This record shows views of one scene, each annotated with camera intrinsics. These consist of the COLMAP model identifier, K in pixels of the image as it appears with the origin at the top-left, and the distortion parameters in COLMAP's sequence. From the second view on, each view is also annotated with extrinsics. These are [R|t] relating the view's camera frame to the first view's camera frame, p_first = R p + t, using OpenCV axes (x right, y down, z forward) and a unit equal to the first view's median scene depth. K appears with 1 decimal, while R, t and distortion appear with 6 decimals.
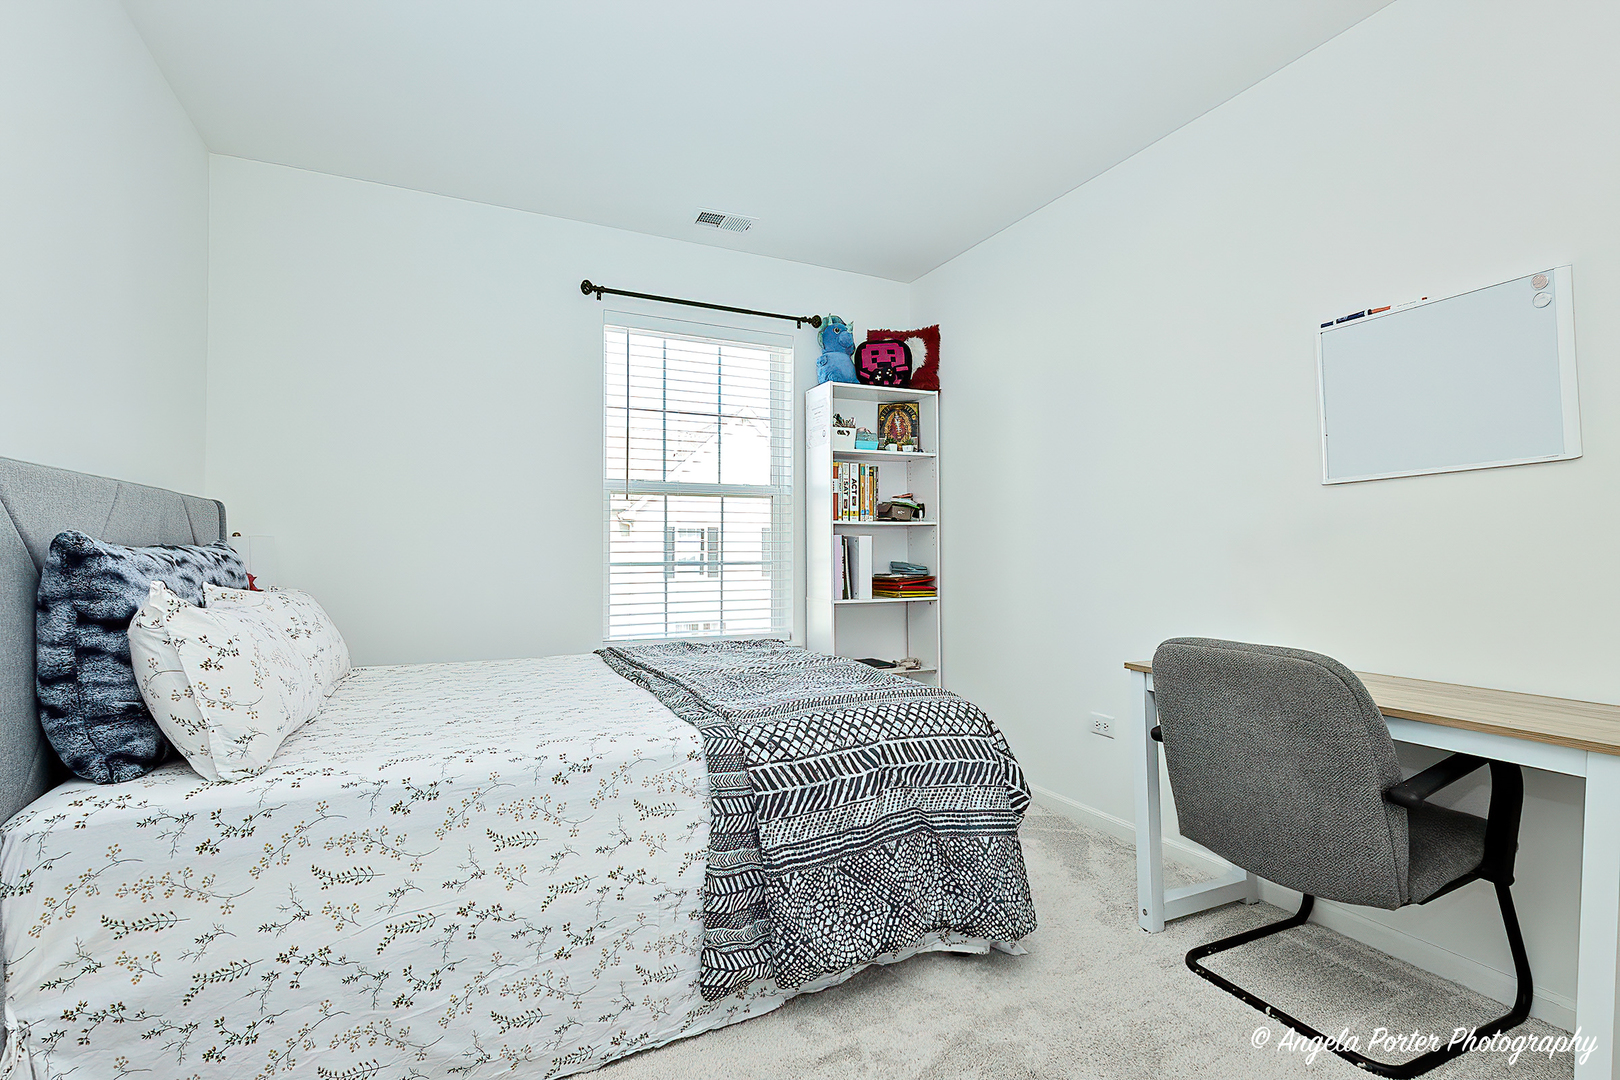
lens RADIAL K [[819.2, 0, 811.7], [0, 819.2, 539.8], [0, 0, 1]] dist [0.003024, -0.000623]
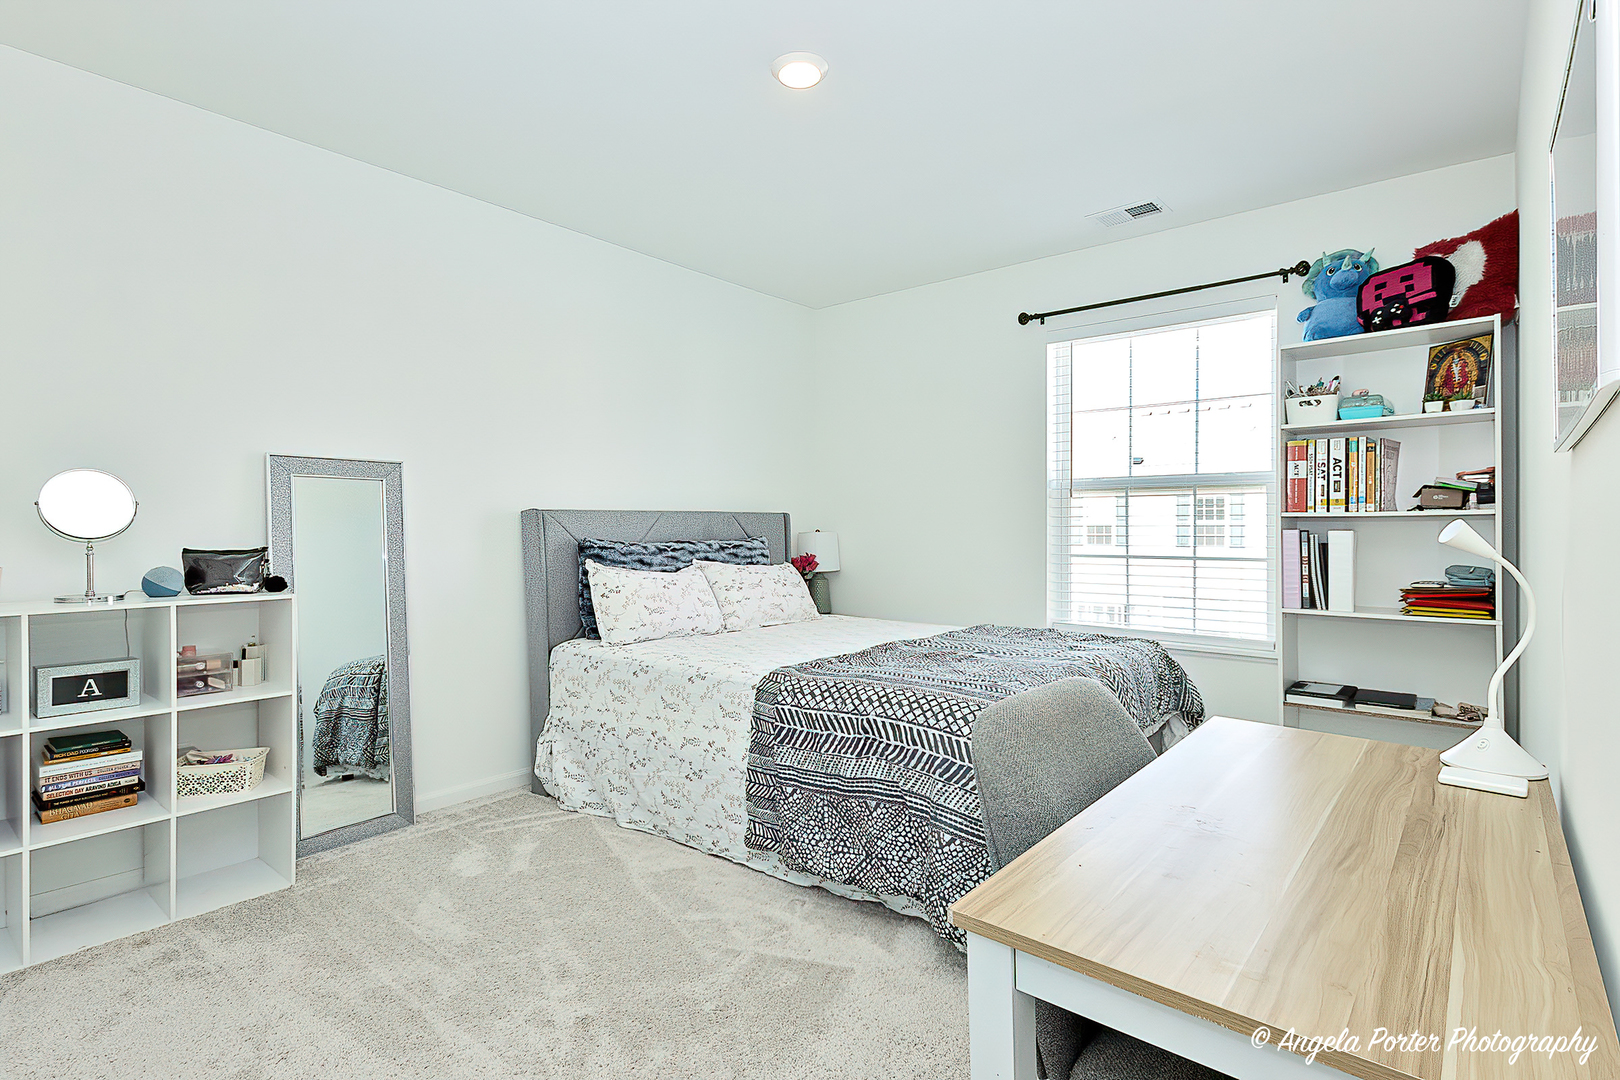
lens RADIAL K [[802.3, 0, 822.6], [0, 802.3, 534.5], [0, 0, 1]] dist [-0.007441, -0.000772]
pose [[0.382118, 0.010354, -0.924055, 1.136478], [0.010721, 0.999820, 0.015637, -0.036480], [0.924051, -0.015882, 0.381938, 0.495457]]
